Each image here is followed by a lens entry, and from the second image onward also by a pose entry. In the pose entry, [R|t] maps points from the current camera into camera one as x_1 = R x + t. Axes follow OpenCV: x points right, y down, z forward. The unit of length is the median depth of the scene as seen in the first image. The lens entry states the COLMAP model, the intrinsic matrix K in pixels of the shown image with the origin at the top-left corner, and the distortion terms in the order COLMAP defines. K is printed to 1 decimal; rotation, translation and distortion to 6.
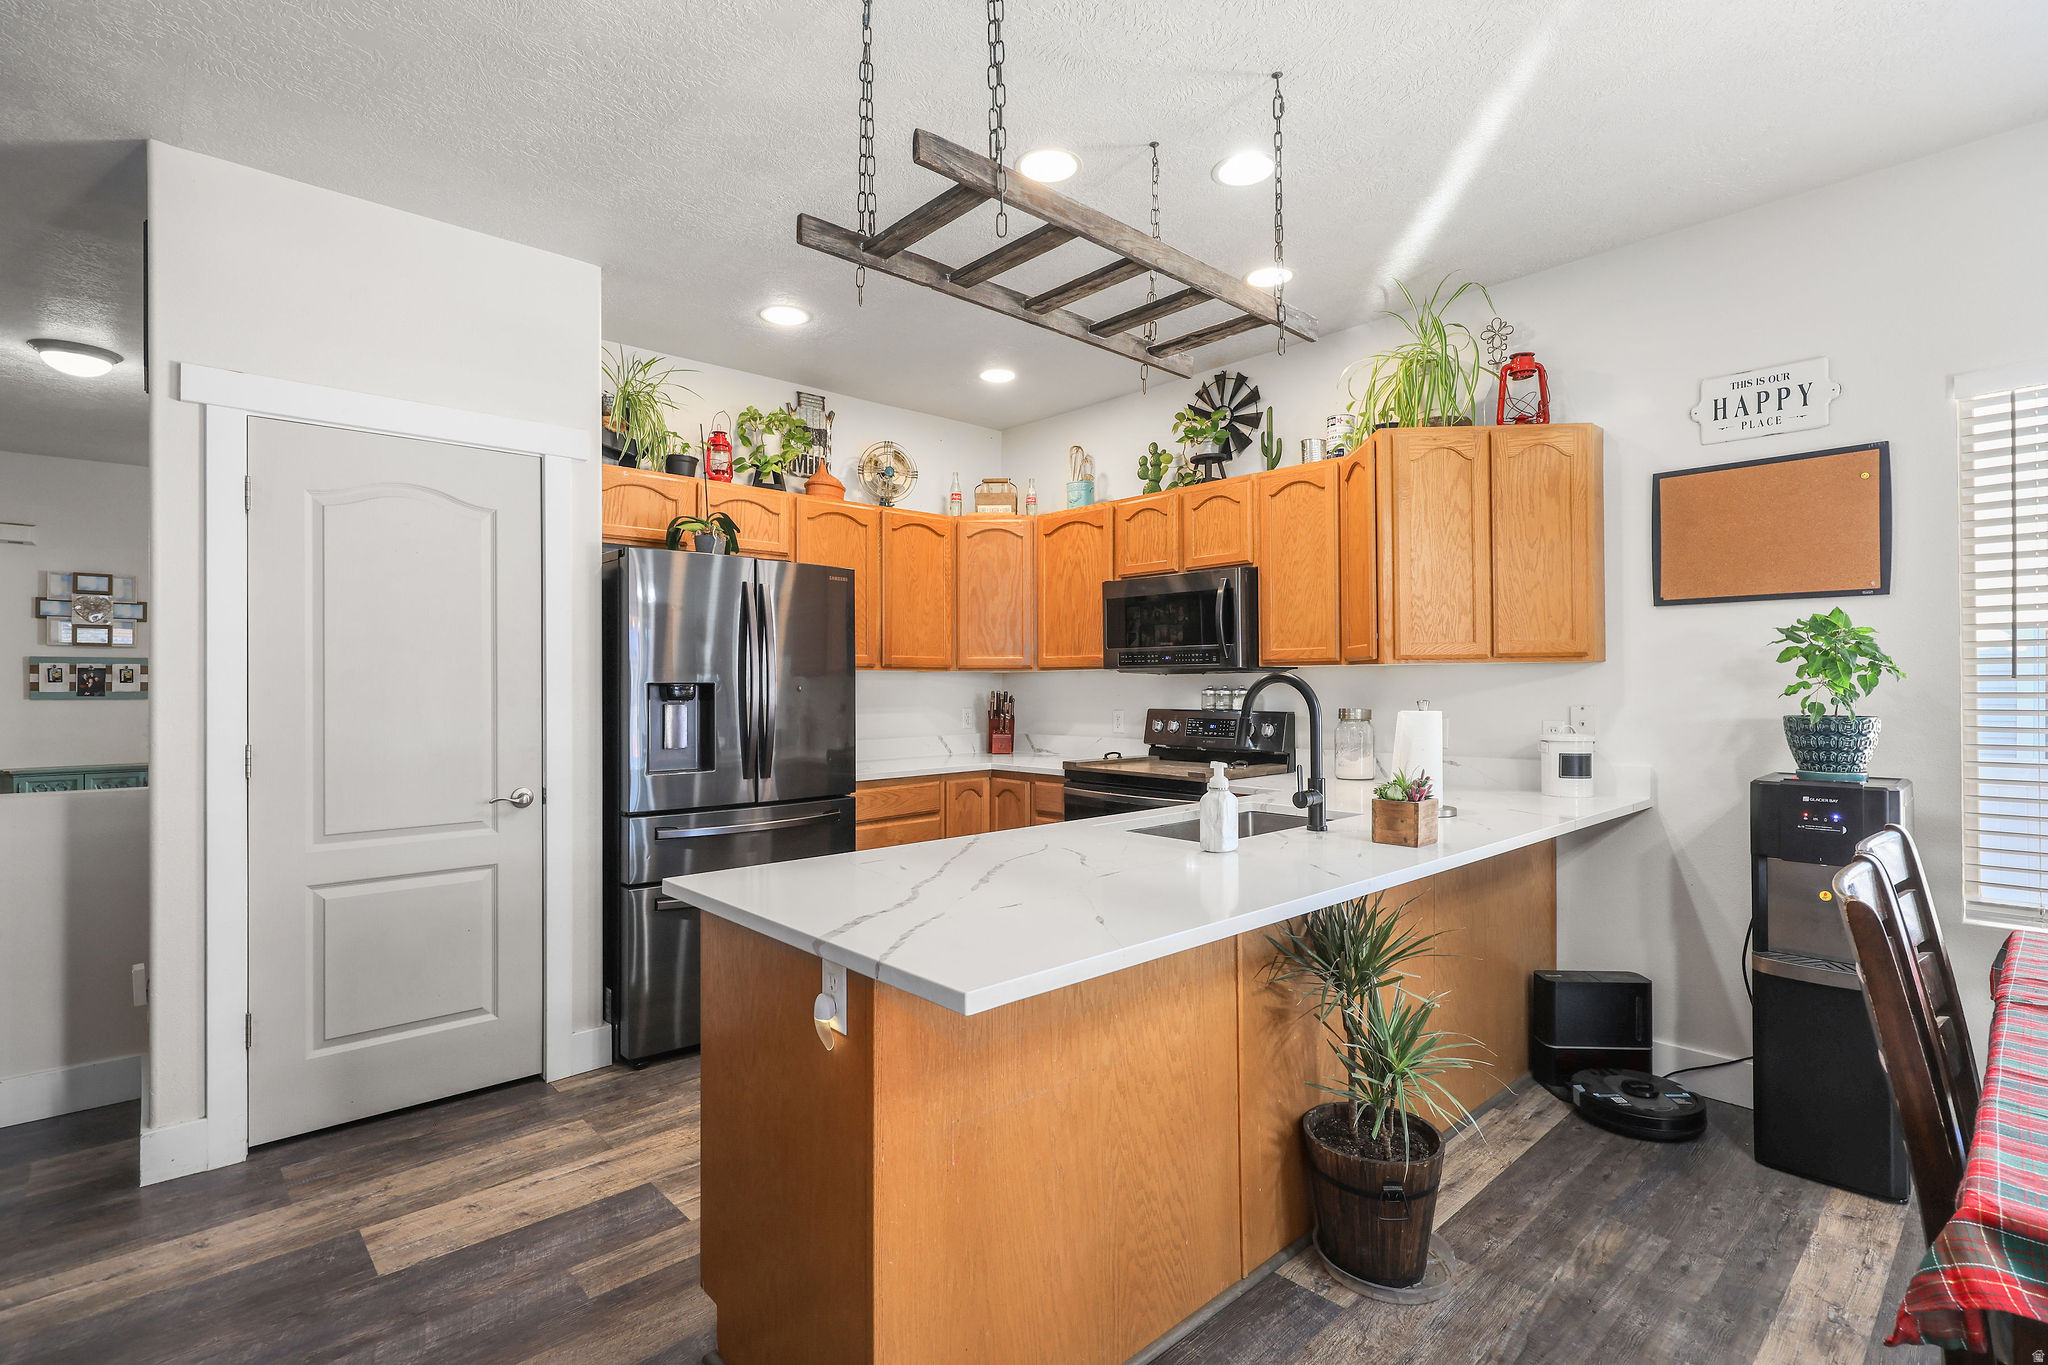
lens RADIAL K [[969.7, 0, 1024.0], [0, 969.7, 682.5], [0, 0, 1]] dist [0.000028, 0.000067]
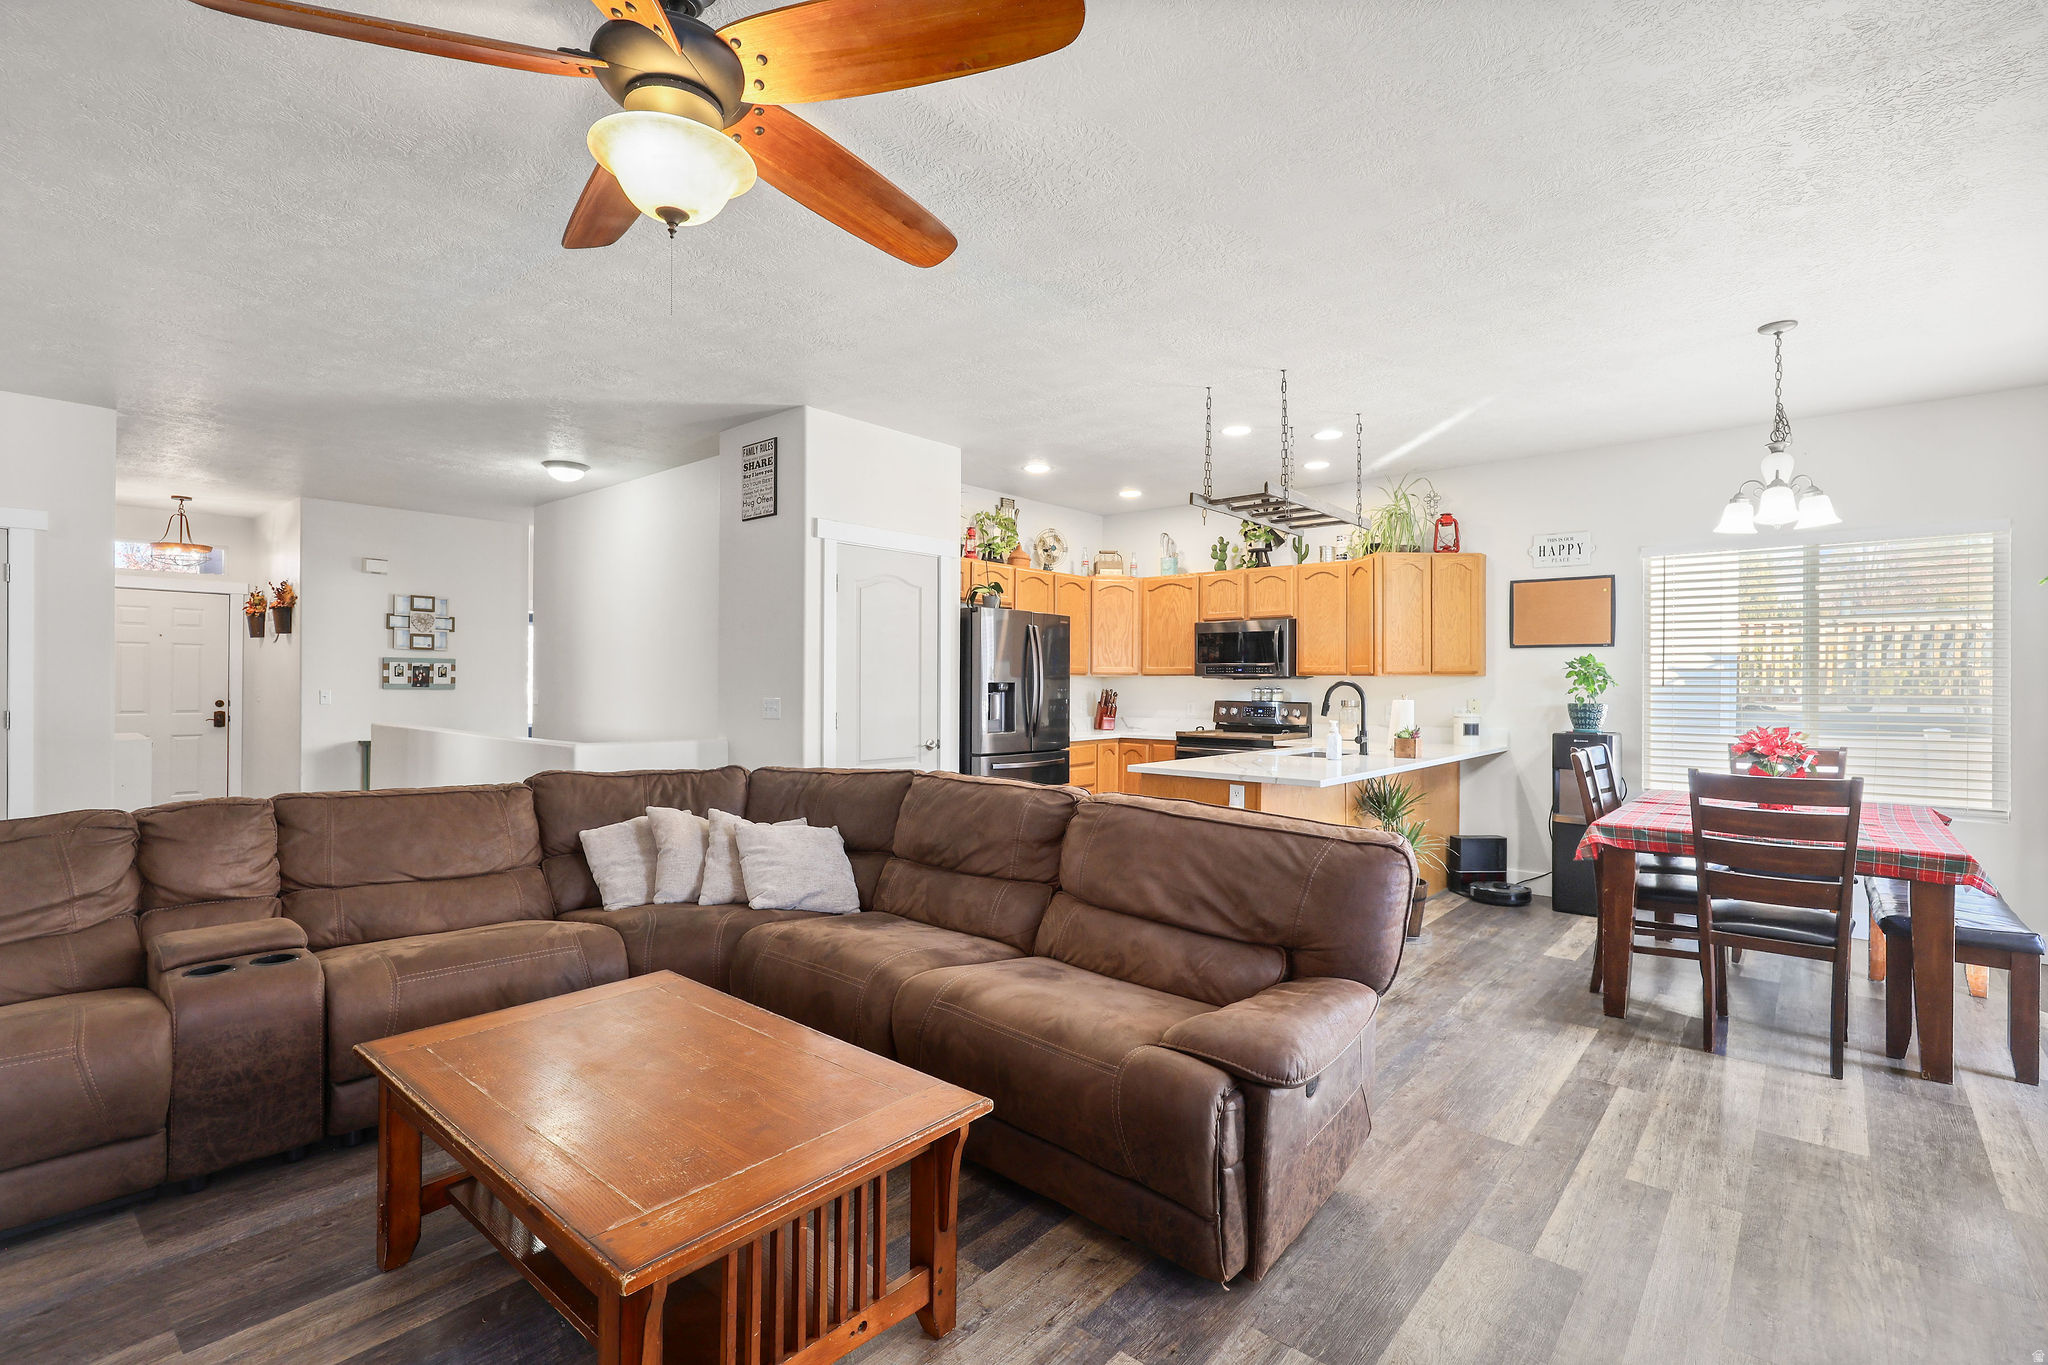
lens RADIAL K [[952.3, 0, 1026.3], [0, 952.3, 687.8], [0, 0, 1]] dist [-0.002208, -0.000157]
pose [[0.992730, 0.008979, 0.120031, -0.445308], [-0.009634, 0.999942, 0.004882, 0.001005], [-0.119980, -0.006003, 0.992758, -0.641279]]
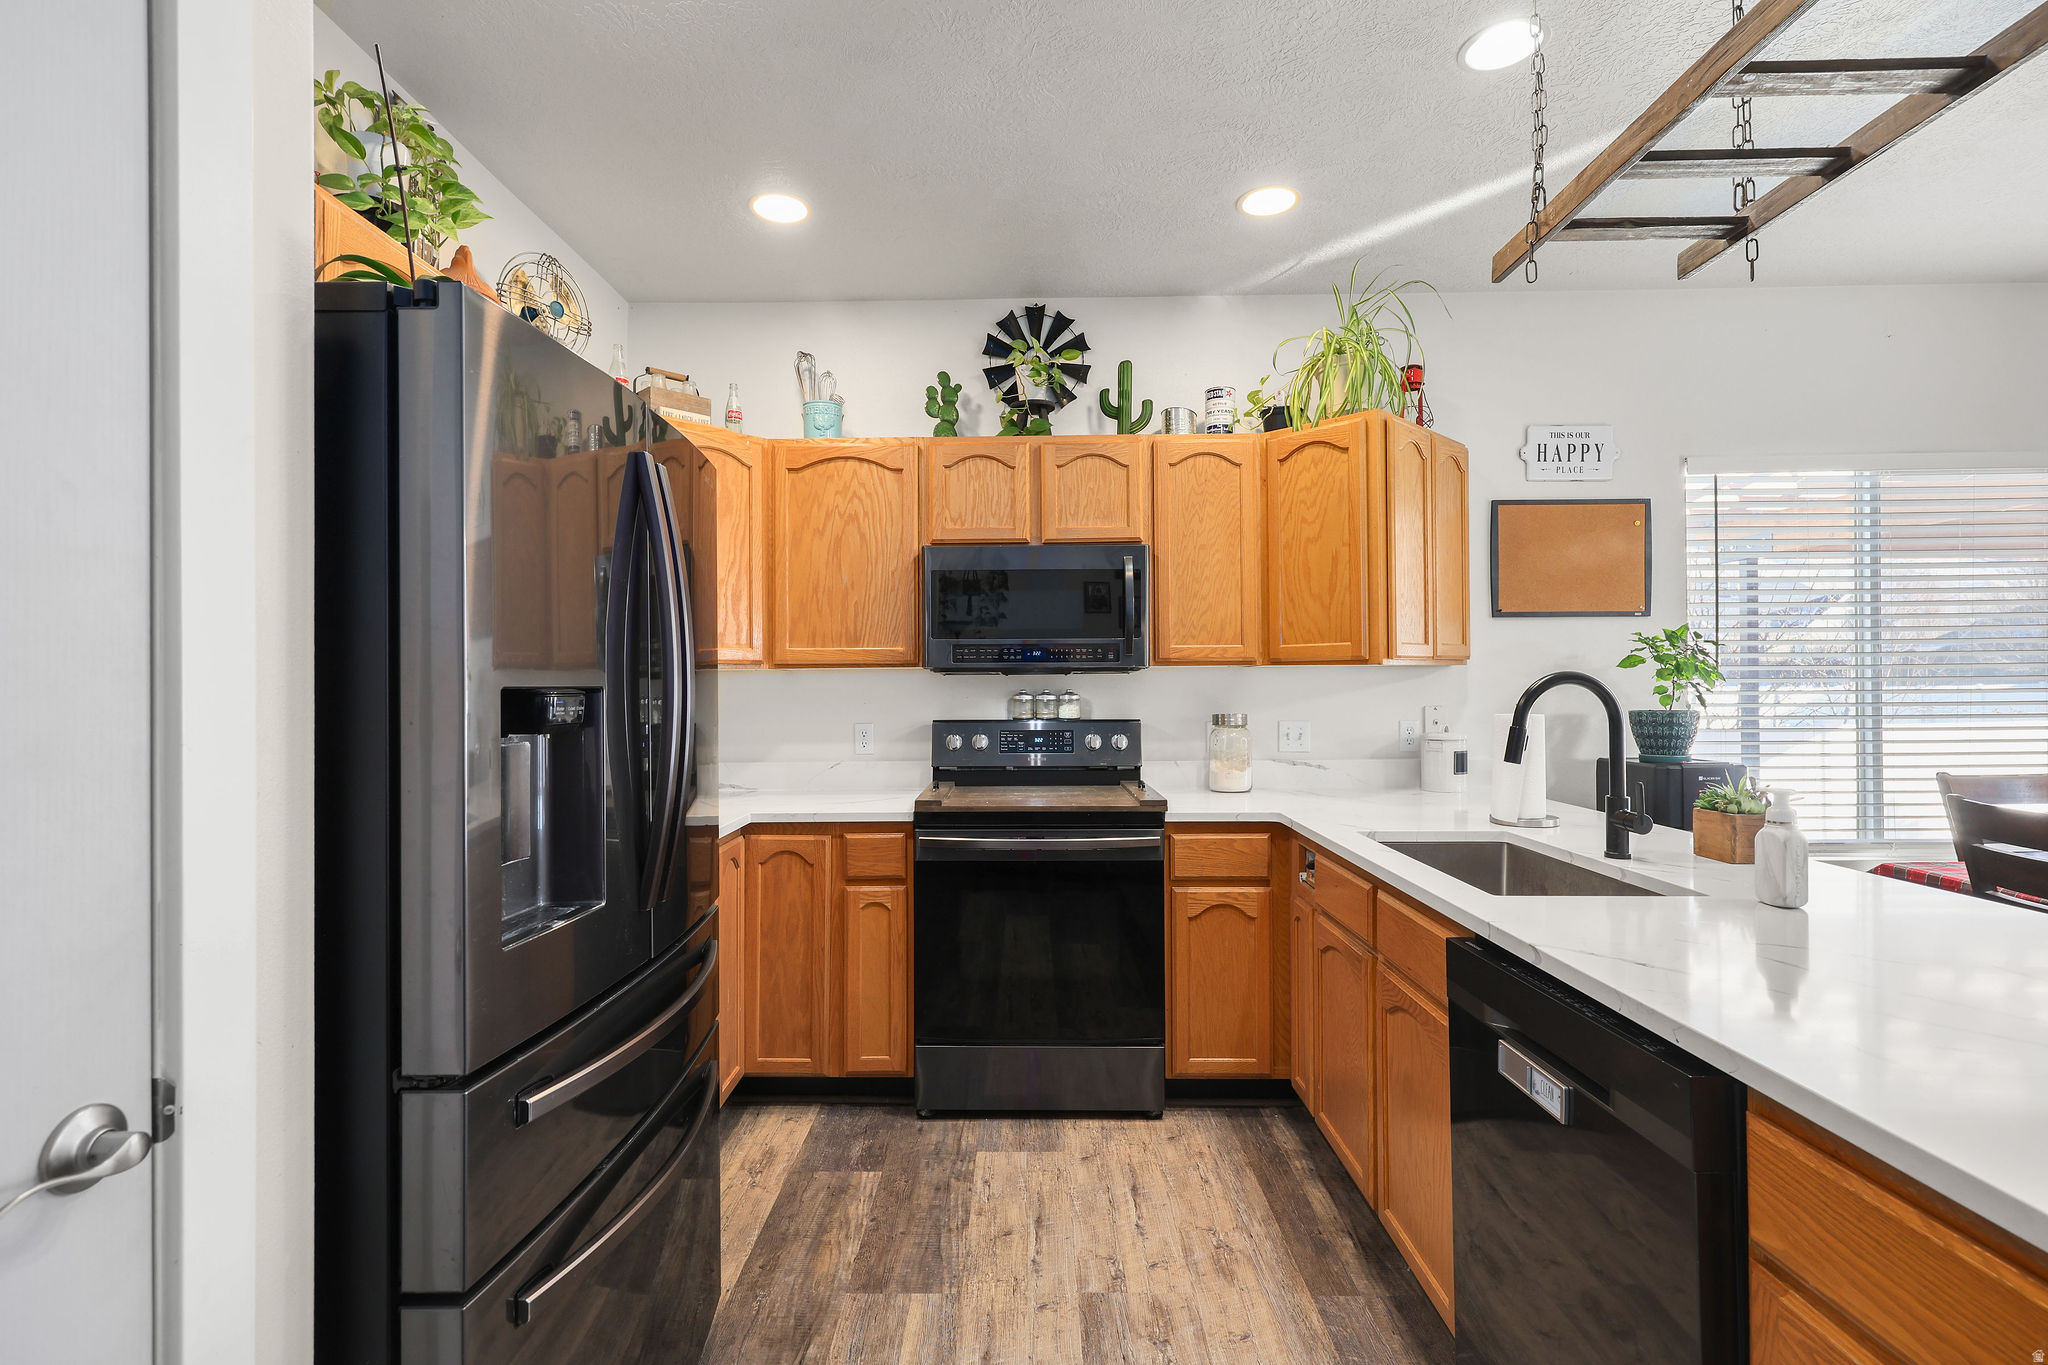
lens RADIAL K [[938.2, 0, 1024.0], [0, 938.2, 682.5], [0, 0, 1]] dist [-0.001069, -0.000040]
pose [[0.684811, -0.000132, 0.728721, -0.424453], [0.002678, 0.999994, -0.002335, -0.000700], [-0.728716, 0.003551, 0.684807, 0.526442]]
